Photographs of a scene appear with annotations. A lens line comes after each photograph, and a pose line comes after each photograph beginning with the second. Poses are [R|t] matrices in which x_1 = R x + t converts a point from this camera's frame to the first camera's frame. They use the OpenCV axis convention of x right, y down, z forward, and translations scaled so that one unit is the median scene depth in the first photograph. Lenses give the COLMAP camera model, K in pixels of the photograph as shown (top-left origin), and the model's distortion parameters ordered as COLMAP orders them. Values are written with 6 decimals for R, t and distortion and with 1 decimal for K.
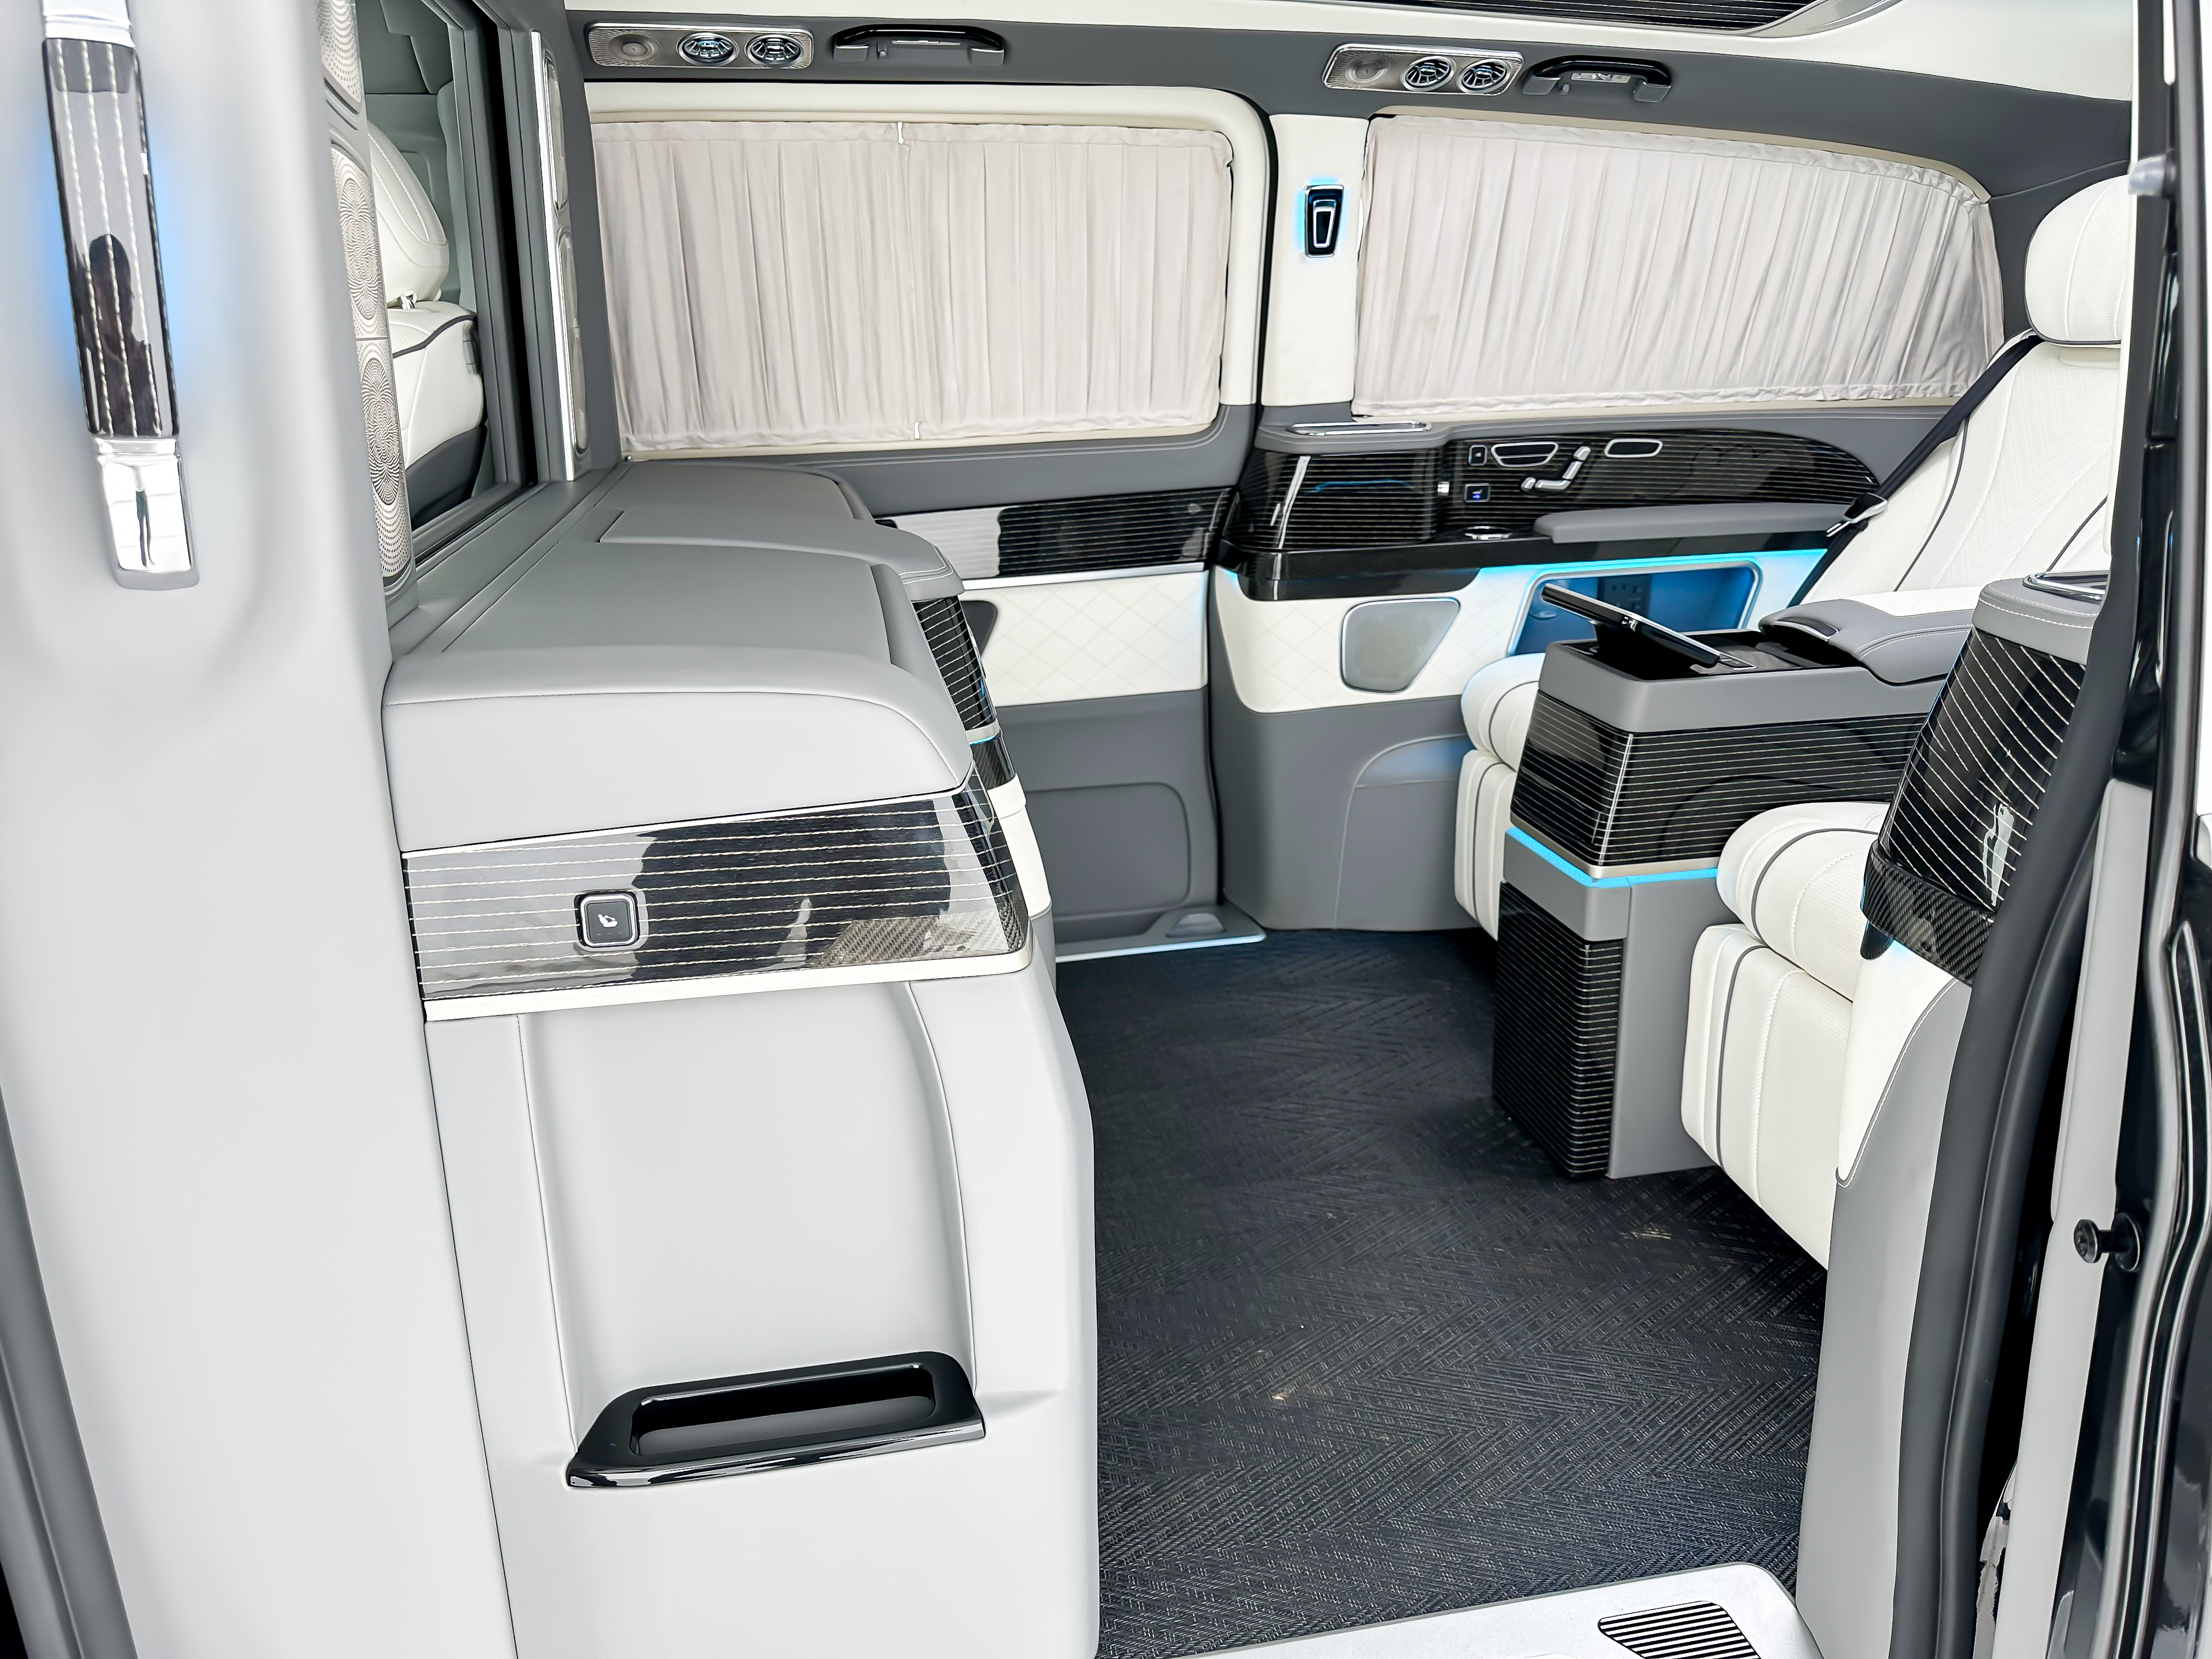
lens RADIAL K [[1587.8, 0, 1106.3], [0, 1587.8, 827.1], [0, 0, 1]] dist [0.050909, -0.058742]
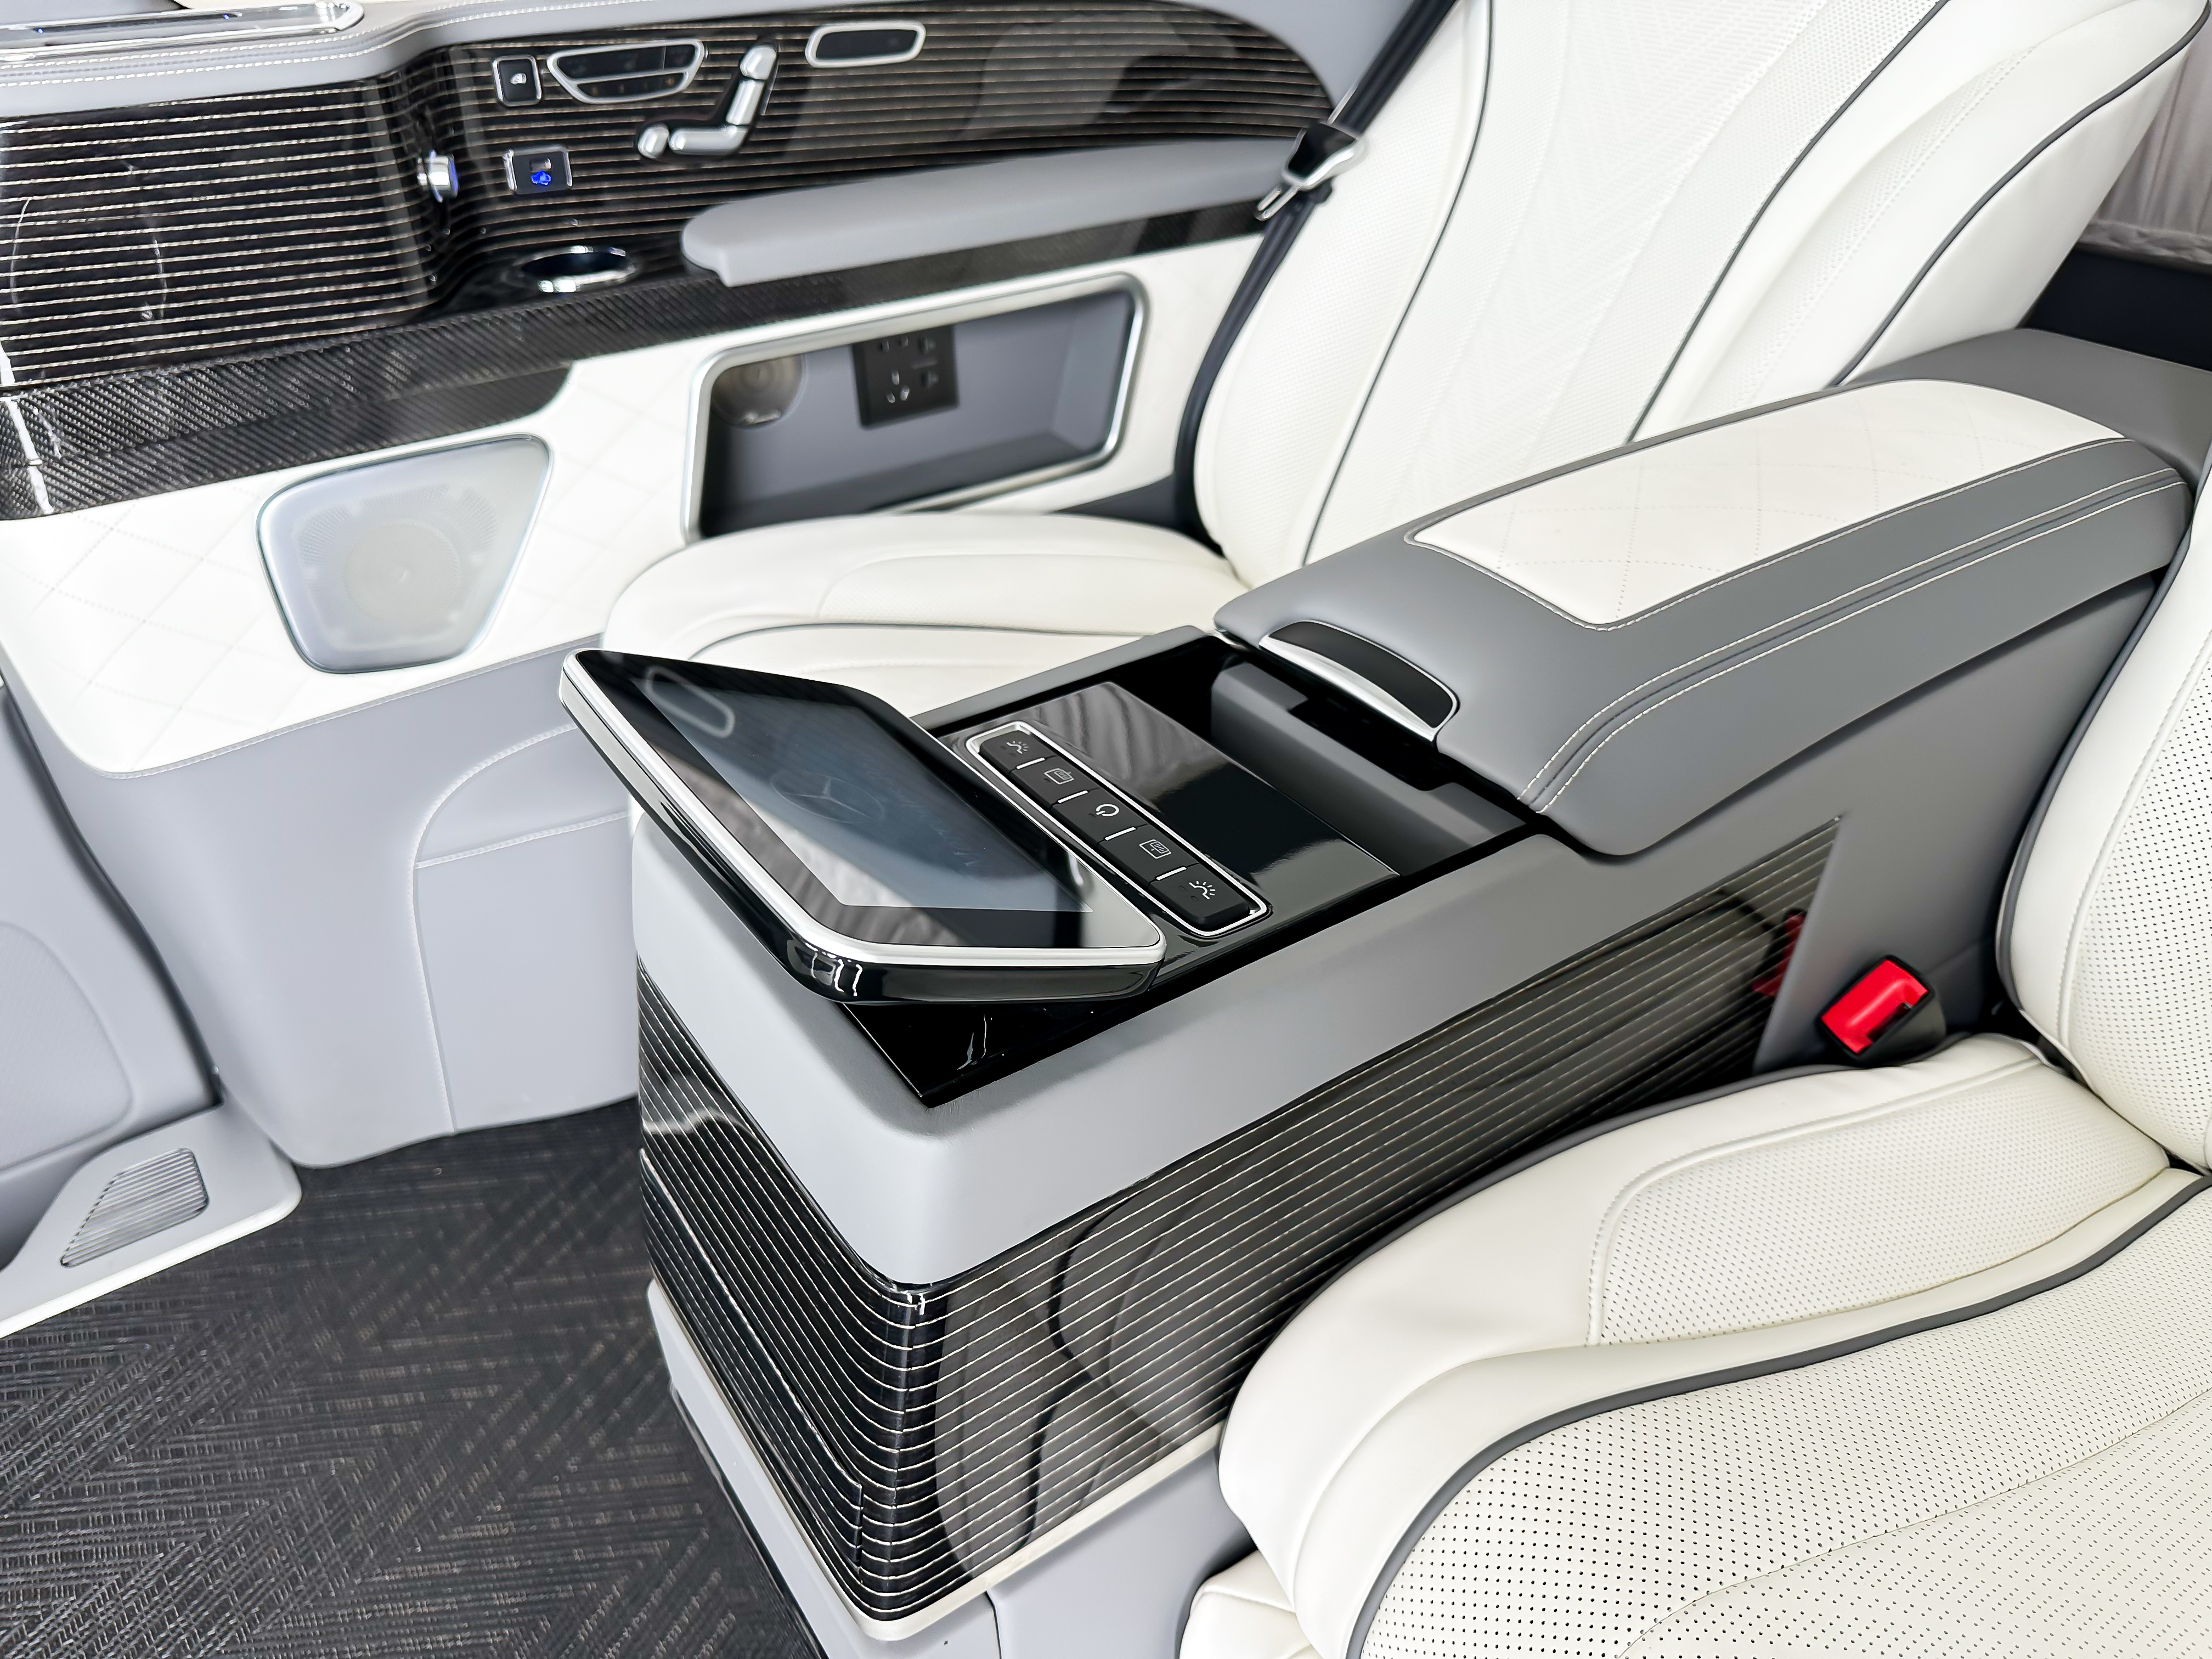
lens RADIAL K [[1587.8, 0, 1102.6], [0, 1587.8, 829.3], [0, 0, 1]] dist [0.050909, -0.058742]
pose [[0.921475, -0.213768, 0.324326, 0.201805], [0.125787, 0.954176, 0.271524, -0.143050], [-0.367507, -0.209406, 0.906139, 0.526328]]
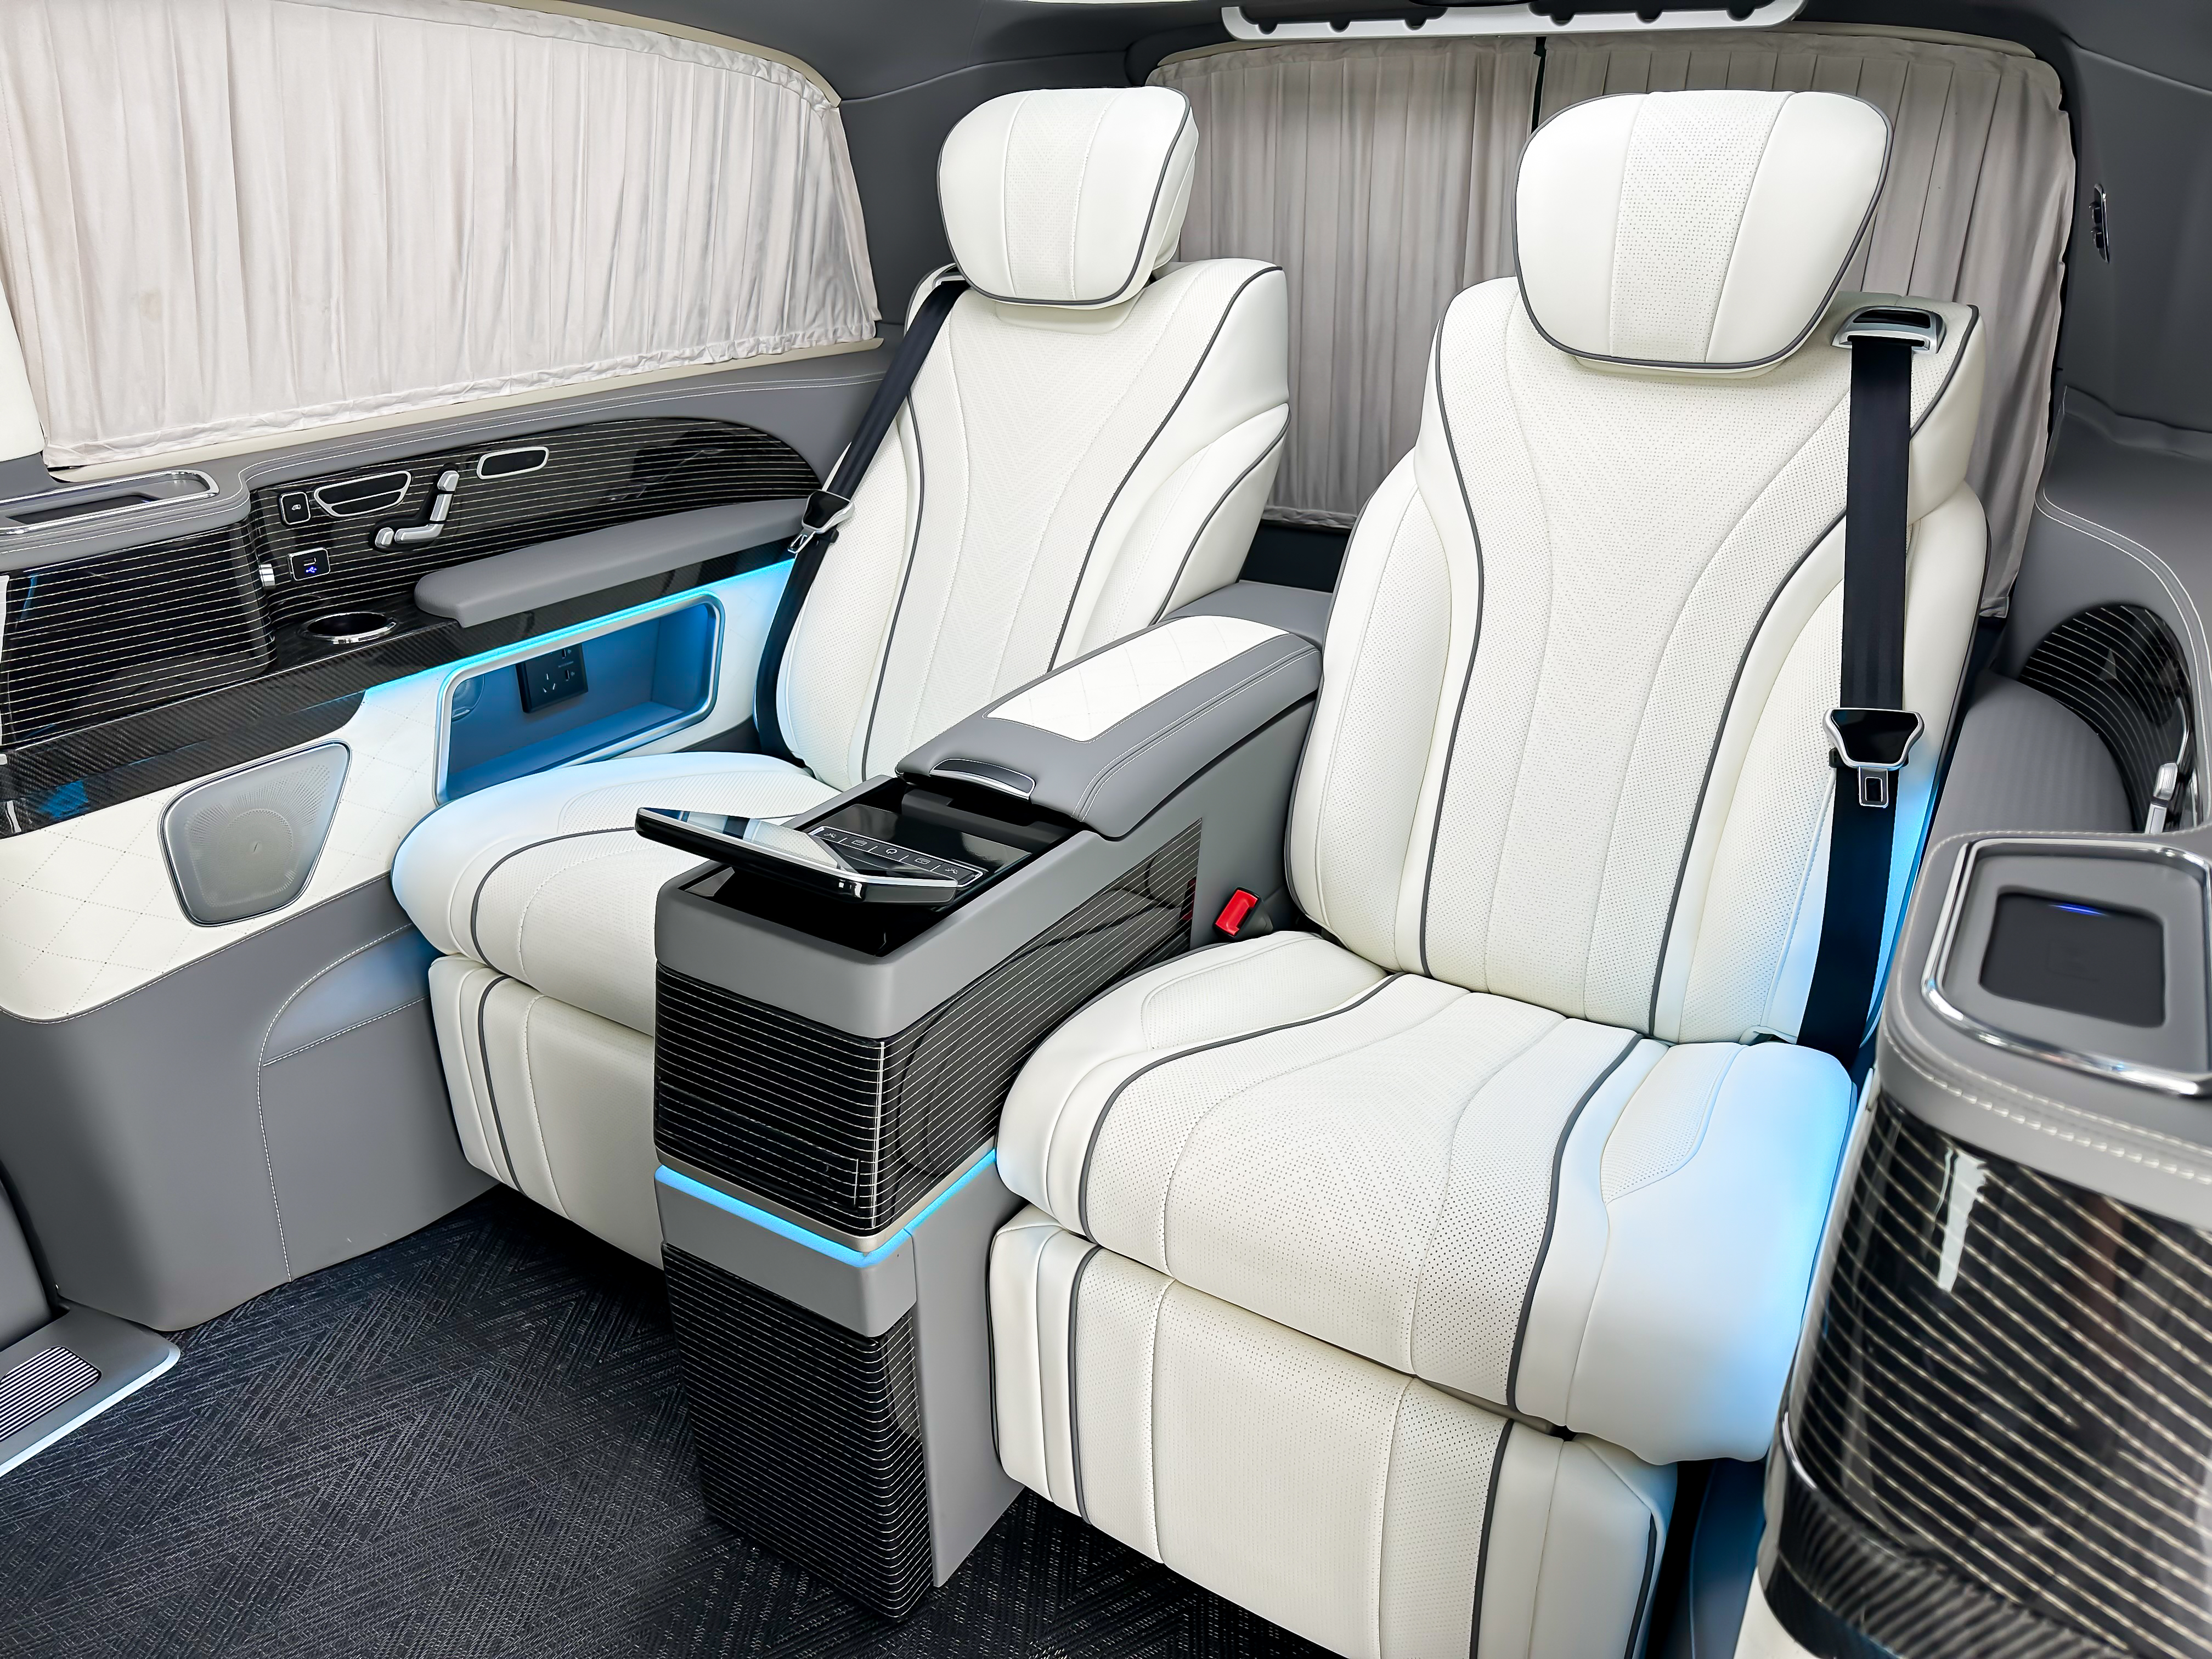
lens RADIAL K [[1587.8, 0, 1124.0], [0, 1587.8, 847.8], [0, 0, 1]] dist [0.050909, -0.058742]
pose [[0.684091, -0.293072, 0.667928, -0.005436], [0.214404, 0.956069, 0.199910, -0.166961], [-0.697173, 0.006450, 0.716874, 0.329978]]
